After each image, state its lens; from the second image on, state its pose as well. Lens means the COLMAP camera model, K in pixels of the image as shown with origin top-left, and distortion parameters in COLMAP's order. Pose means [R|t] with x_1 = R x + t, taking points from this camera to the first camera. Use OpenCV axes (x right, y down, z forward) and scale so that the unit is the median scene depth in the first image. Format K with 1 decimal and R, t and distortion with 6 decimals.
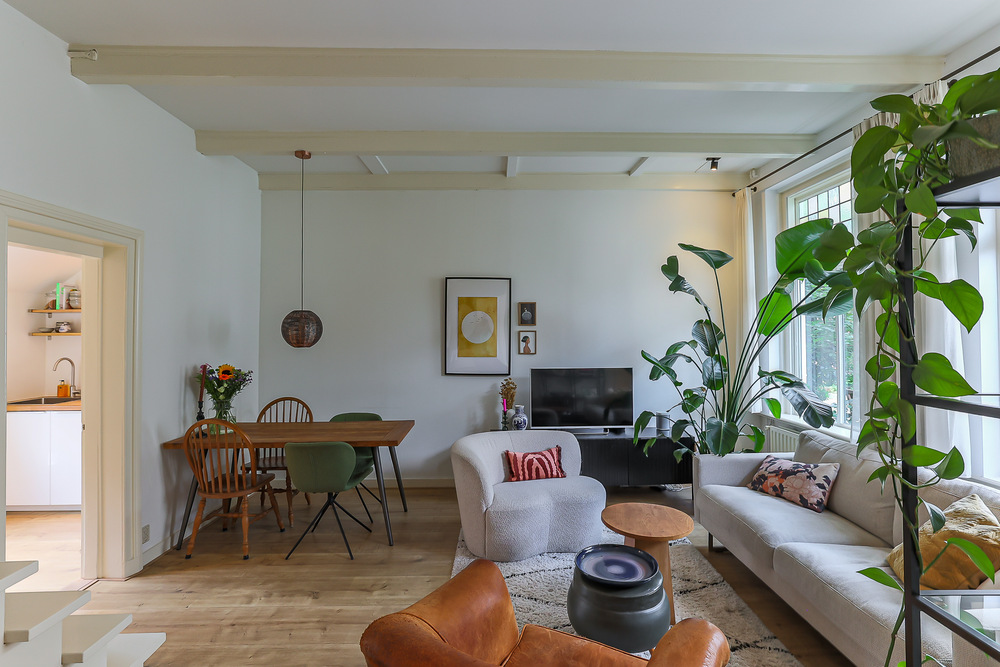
lens RADIAL K [[468.1, 0, 500.0], [0, 468.1, 333.5], [0, 0, 1]] dist [-0.000557, -0.000051]
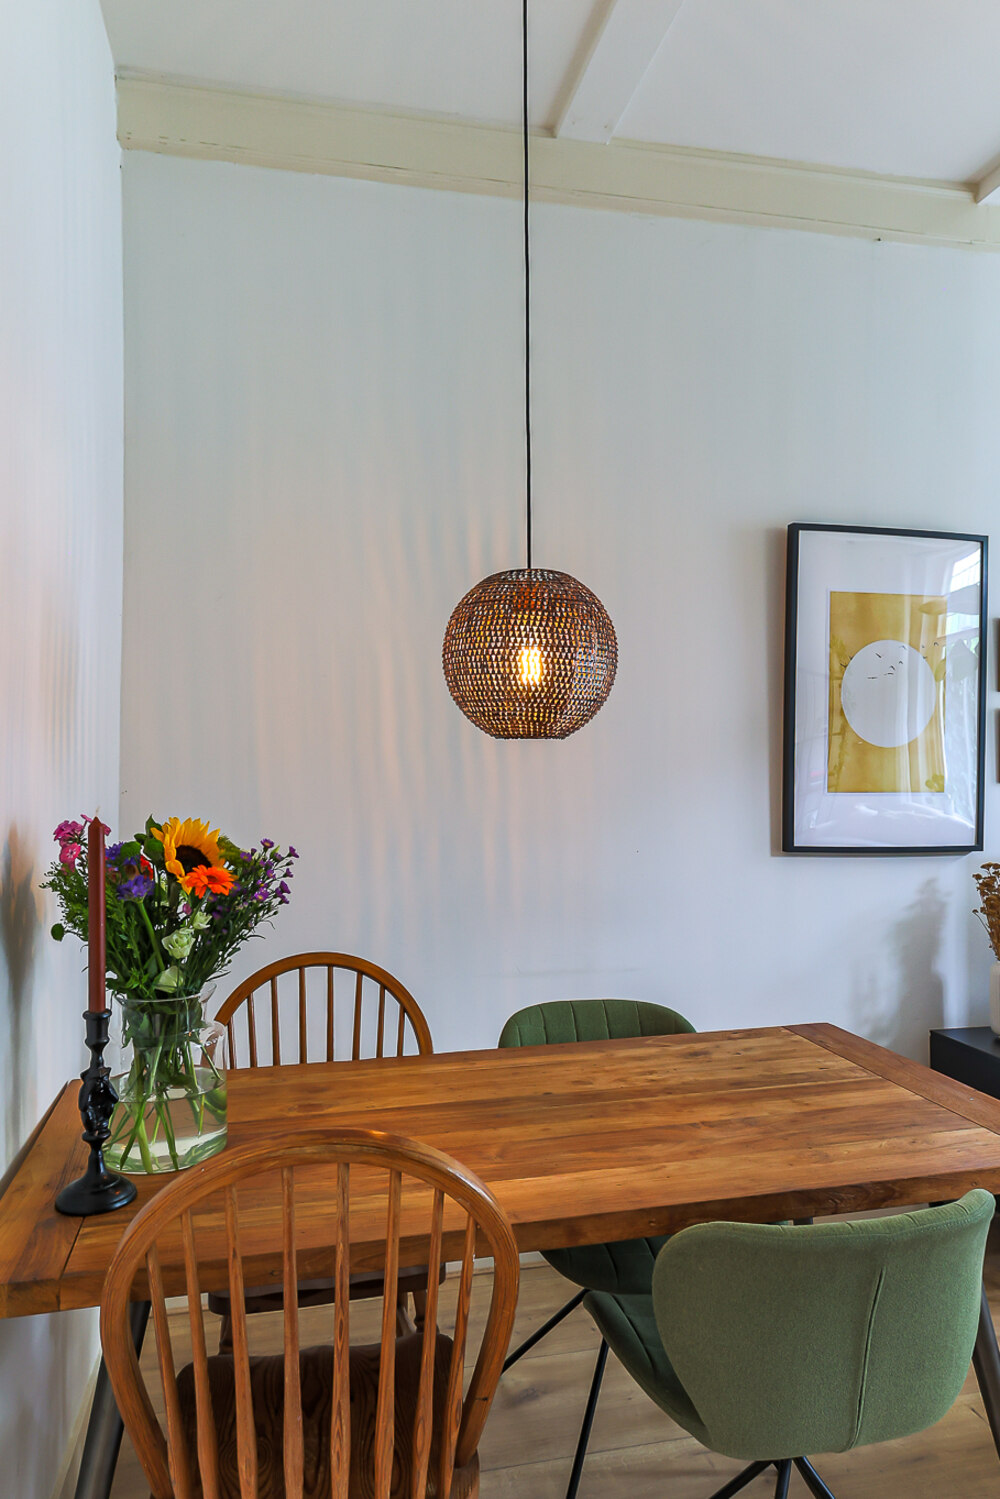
lens RADIAL K [[974.3, 0, 498.8], [0, 974.3, 778.8], [0, 0, 1]] dist [0.003055, 0.002972]
pose [[0.981067, 0.002188, 0.193658, -0.458738], [-0.004529, 0.999922, 0.011648, 0.037231], [-0.193617, -0.012304, 0.981000, 0.478178]]
